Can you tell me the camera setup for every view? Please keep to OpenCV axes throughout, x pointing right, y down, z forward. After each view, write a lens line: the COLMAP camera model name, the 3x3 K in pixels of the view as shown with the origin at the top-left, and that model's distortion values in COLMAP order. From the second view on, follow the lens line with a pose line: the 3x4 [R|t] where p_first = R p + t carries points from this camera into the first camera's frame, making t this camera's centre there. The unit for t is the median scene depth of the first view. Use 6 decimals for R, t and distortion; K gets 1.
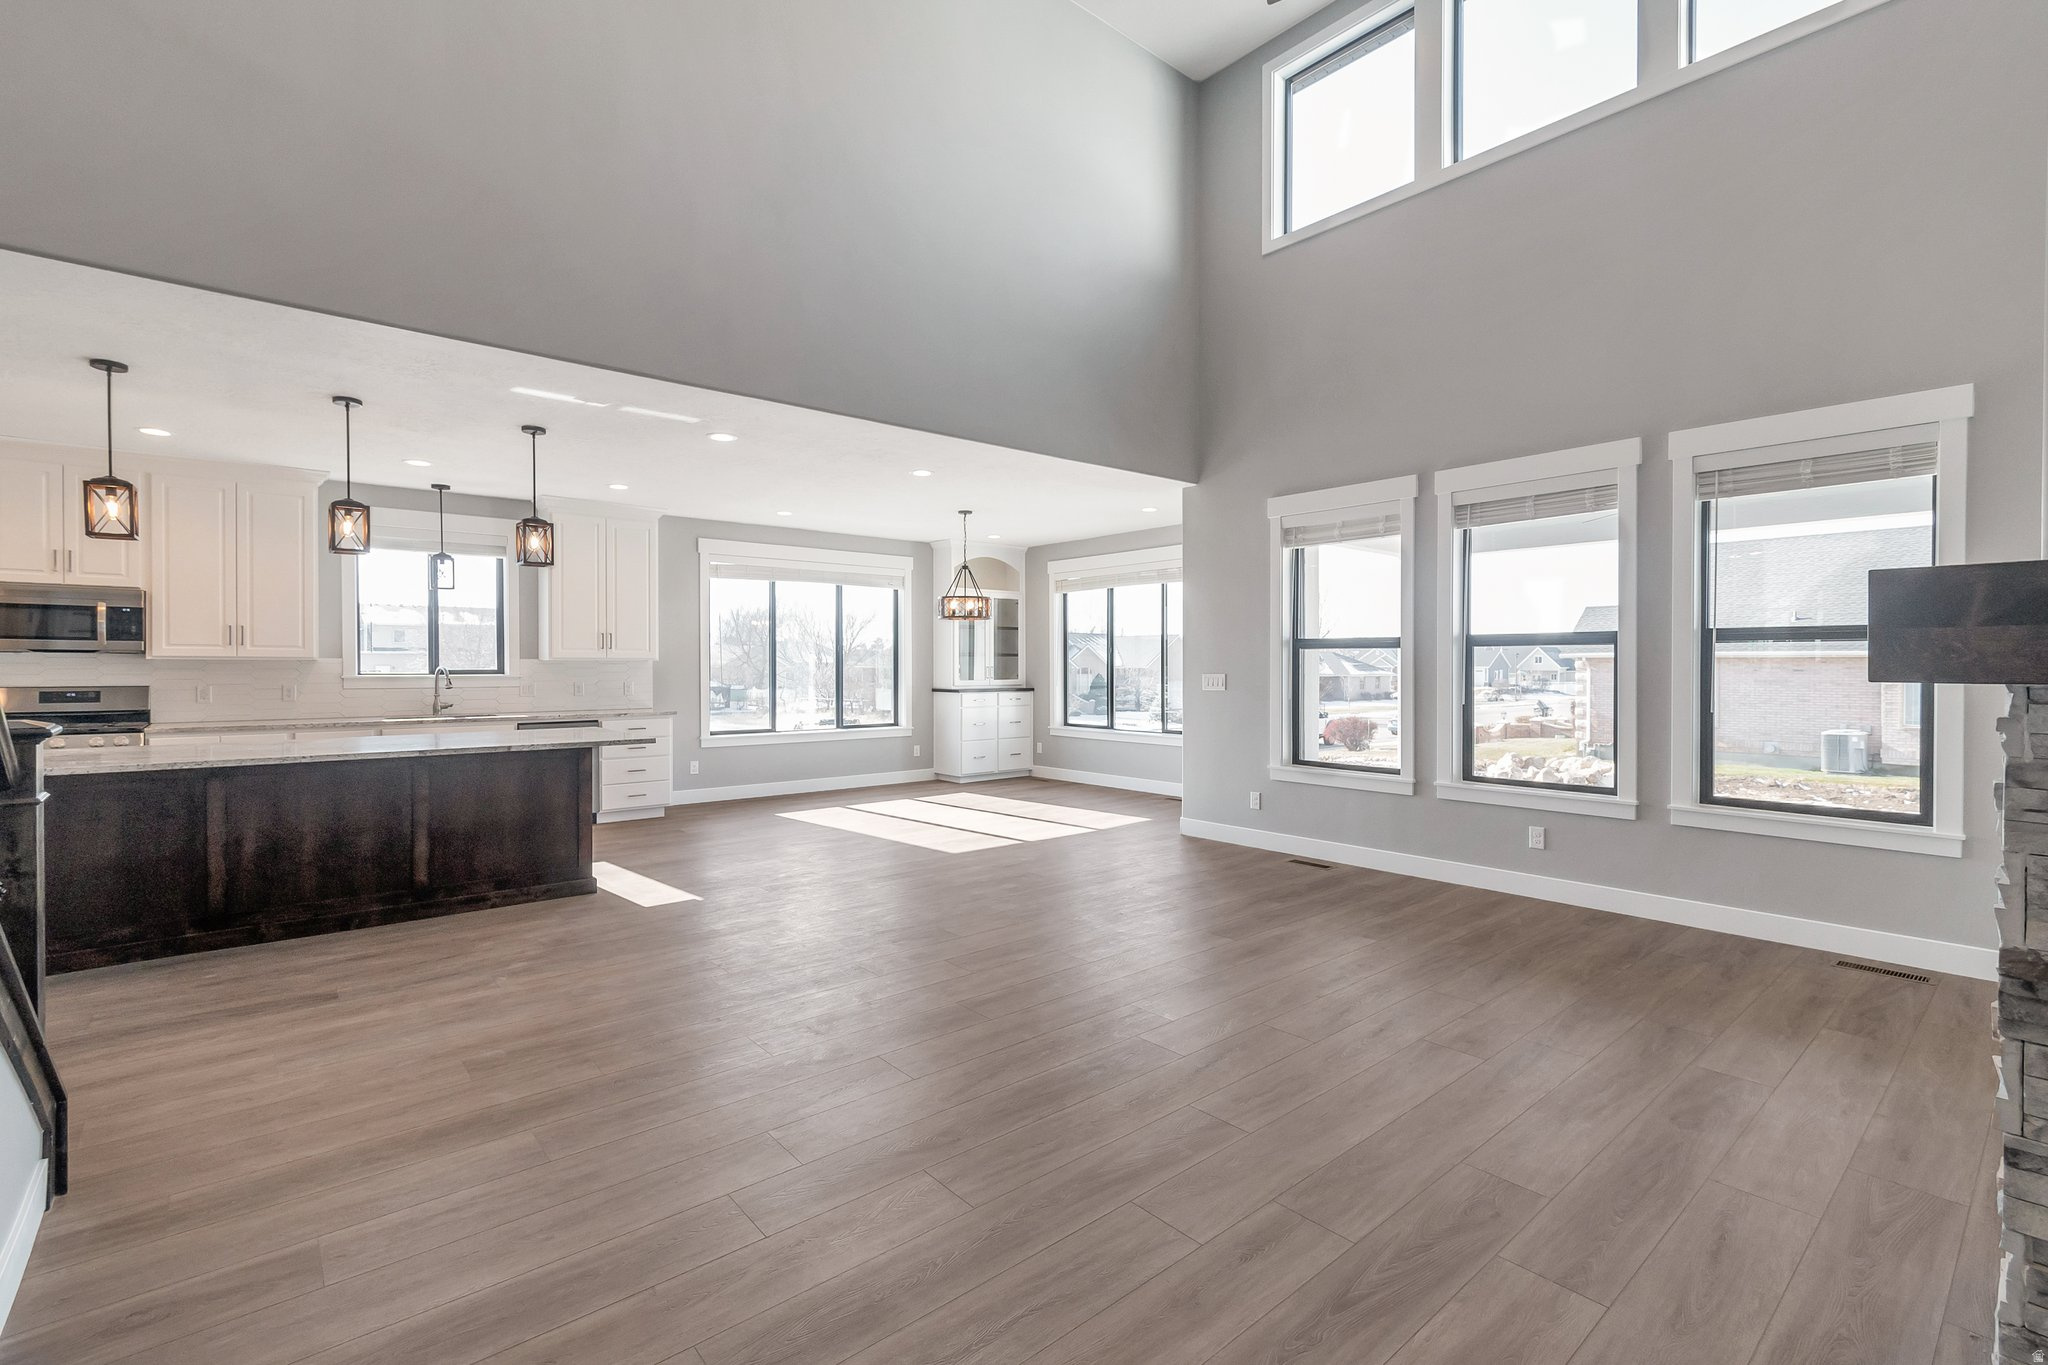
lens RADIAL K [[921.8, 0, 1021.6], [0, 921.8, 672.0], [0, 0, 1]] dist [0.001369, 0.001685]
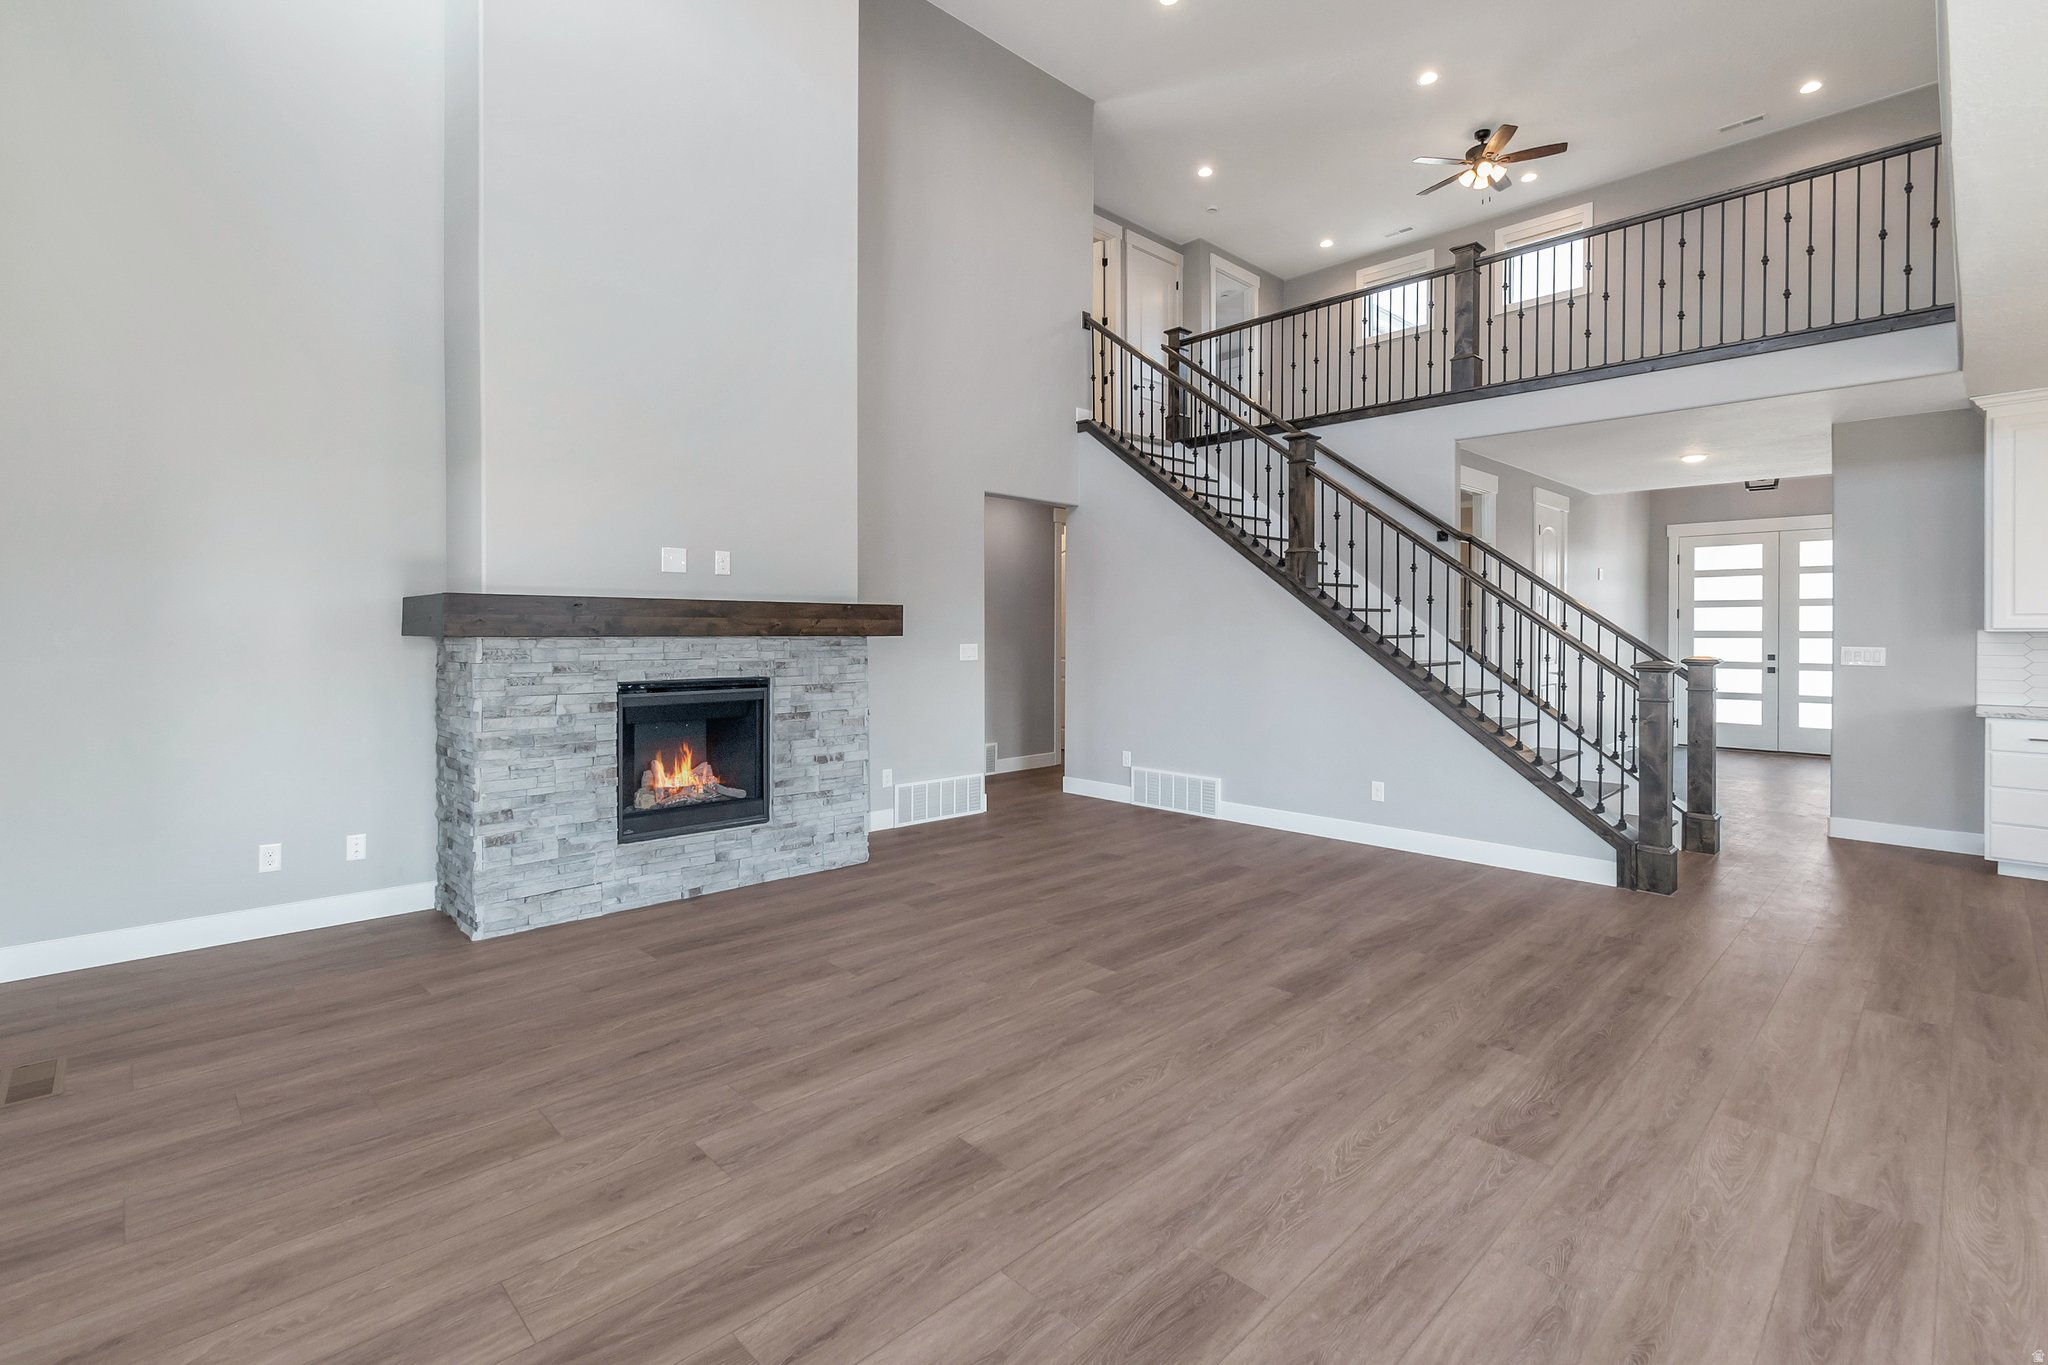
lens RADIAL K [[921.8, 0, 1036.8], [0, 921.8, 635.0], [0, 0, 1]] dist [0.001369, 0.001685]
pose [[-0.996715, -0.004040, -0.080891, 0.148428], [-0.005128, 0.999899, 0.013249, -0.008213], [0.080829, 0.013621, -0.996635, 0.978019]]
